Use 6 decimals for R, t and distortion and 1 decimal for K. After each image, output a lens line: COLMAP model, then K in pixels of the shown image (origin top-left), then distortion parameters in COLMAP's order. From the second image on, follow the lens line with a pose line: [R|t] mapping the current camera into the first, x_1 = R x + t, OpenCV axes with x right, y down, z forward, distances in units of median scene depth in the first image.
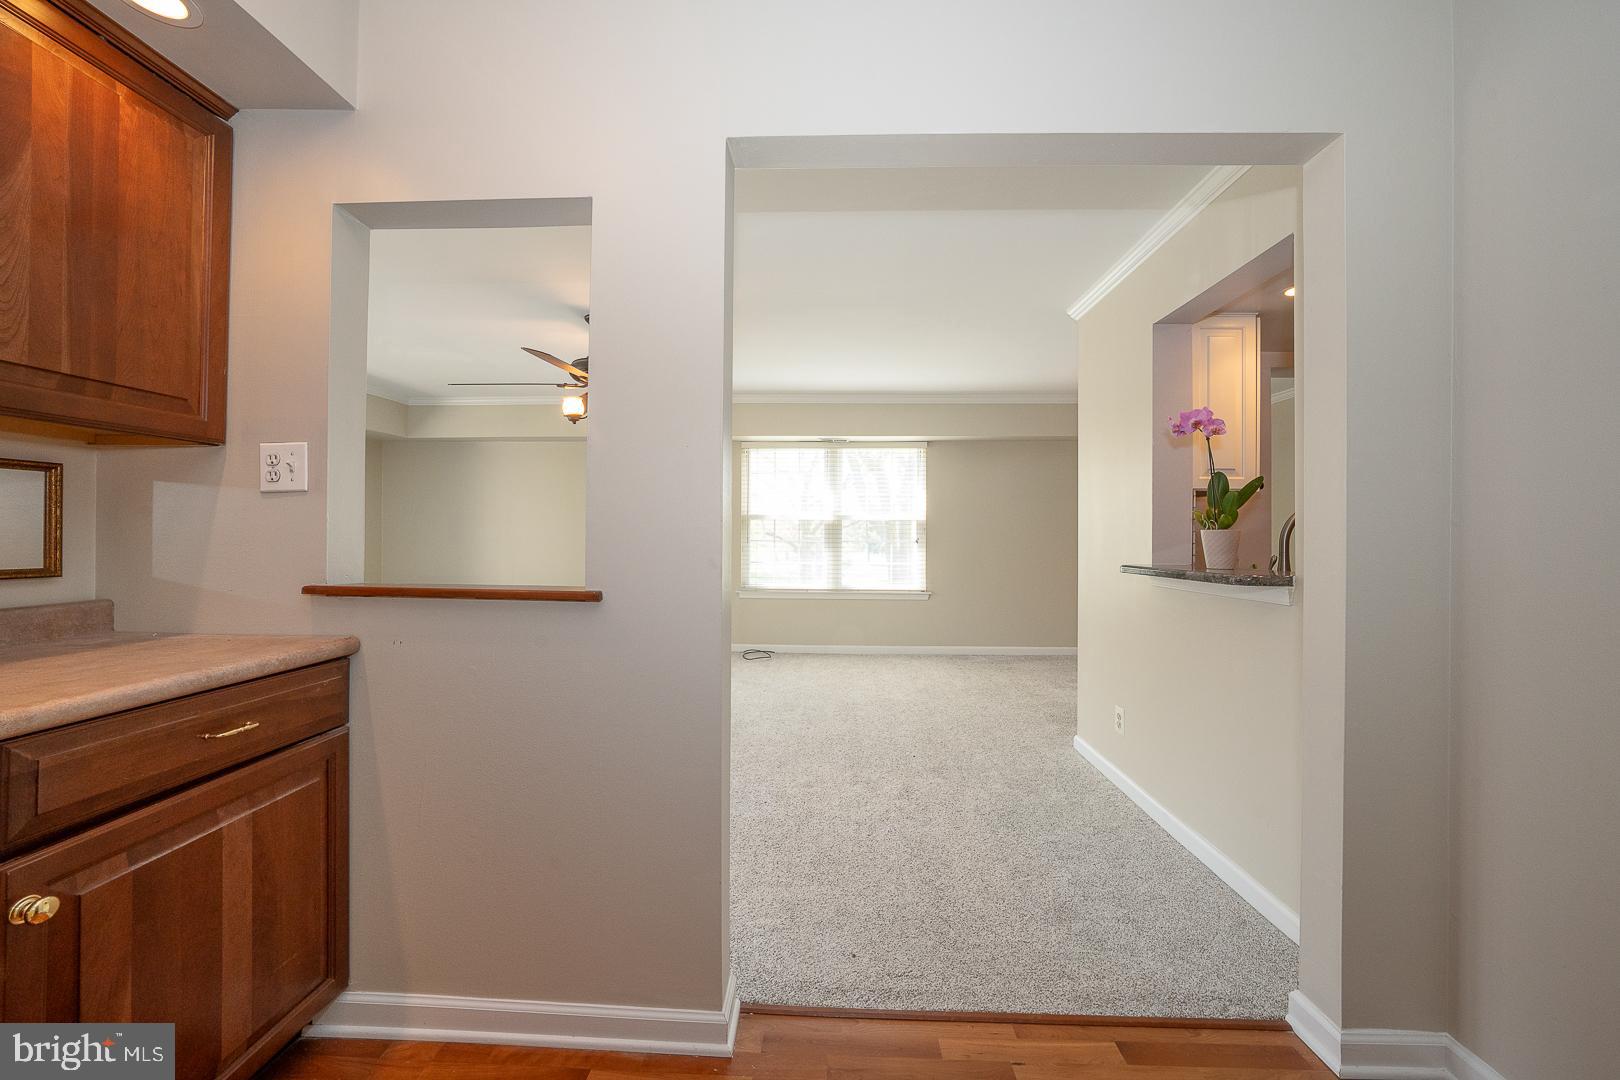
lens RADIAL K [[602.9, 0, 808.7], [0, 602.9, 534.0], [0, 0, 1]] dist [-0.000837, -0.000010]
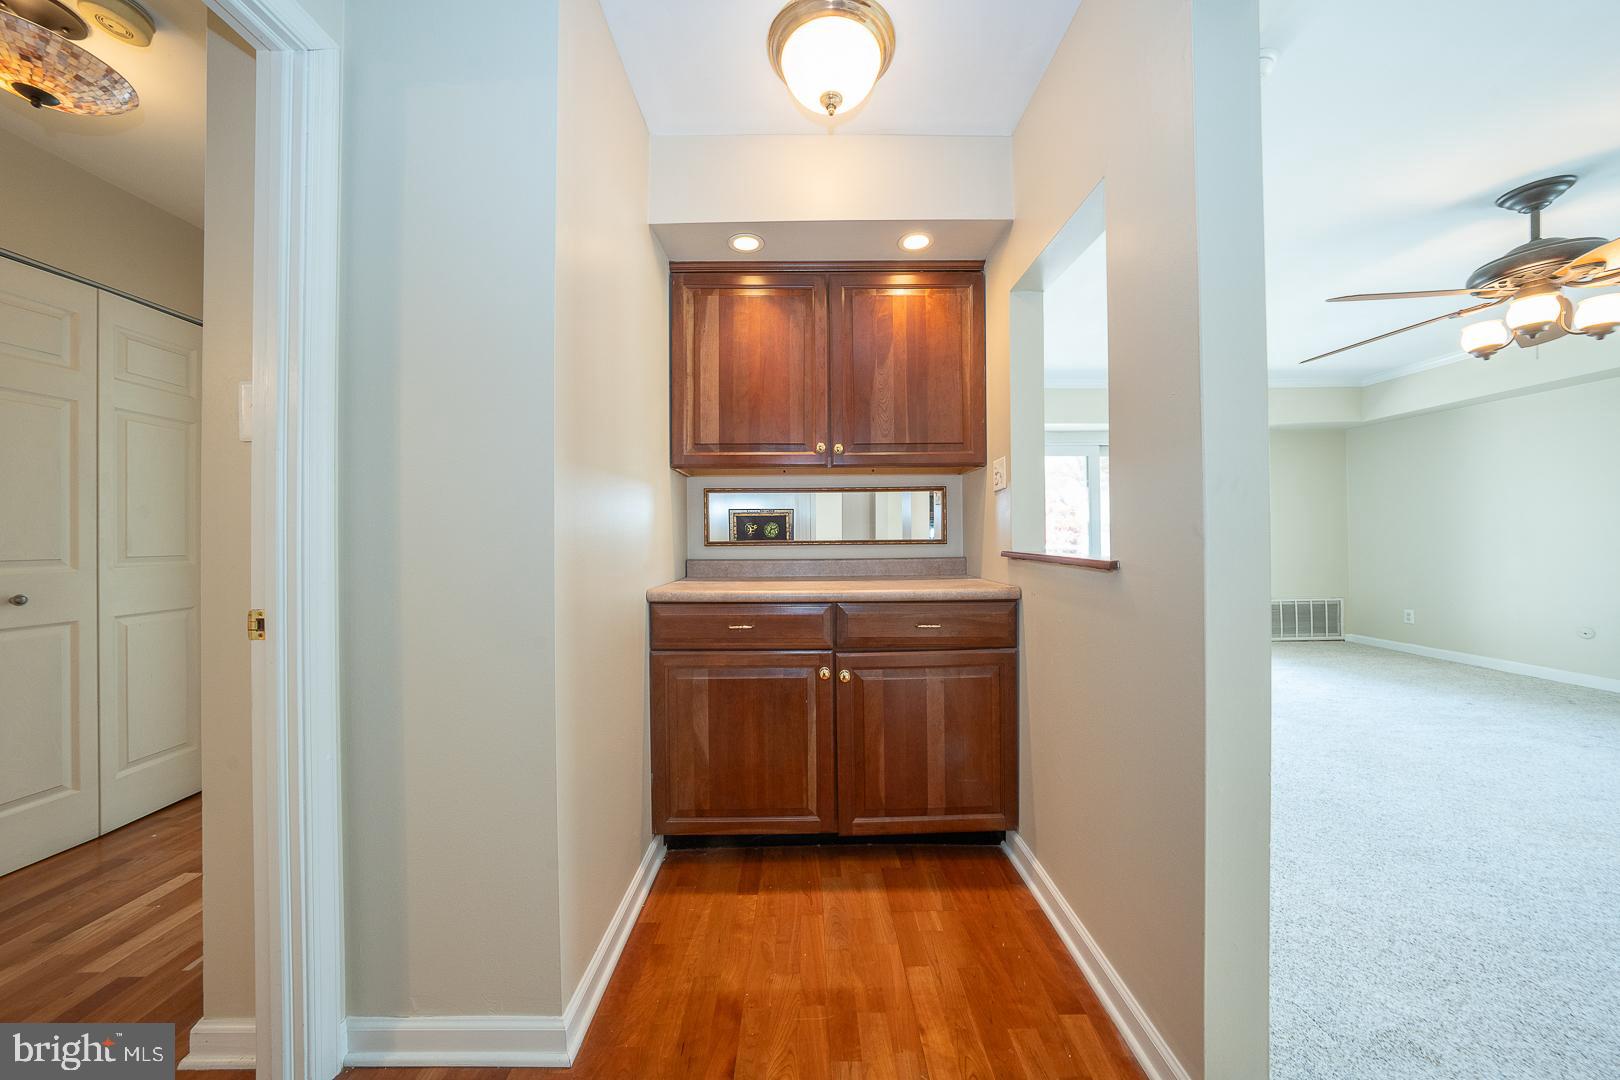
lens RADIAL K [[555.2, 0, 812.4], [0, 555.2, 535.6], [0, 0, 1]] dist [-0.030941, 0.006412]
pose [[0.048516, -0.010241, -0.998770, 0.521990], [0.012423, 0.999876, -0.009649, 0.054291], [0.998745, -0.011940, 0.048637, 0.451087]]
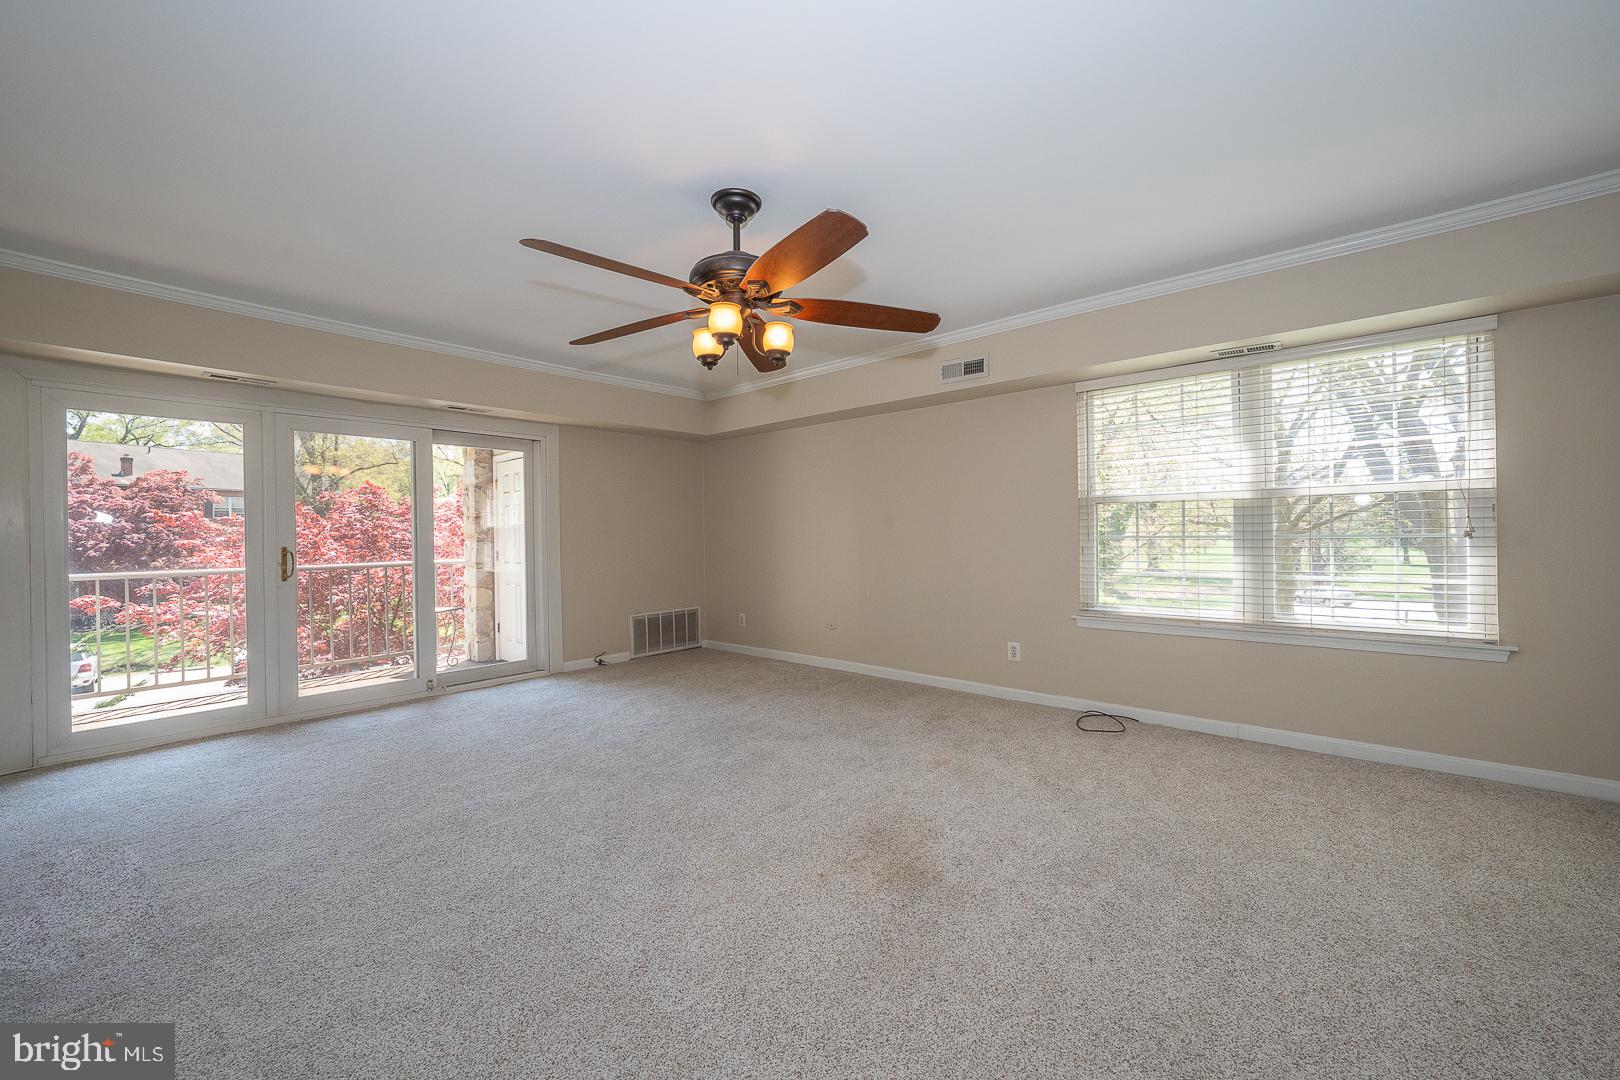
lens RADIAL K [[596.1, 0, 842.6], [0, 596.1, 533.3], [0, 0, 1]] dist [-0.000372, -0.000052]
pose [[0.786866, -0.013888, -0.616968, 0.356528], [0.017409, 0.999848, -0.000303, 0.011109], [0.616879, -0.010503, 0.786988, 1.468221]]
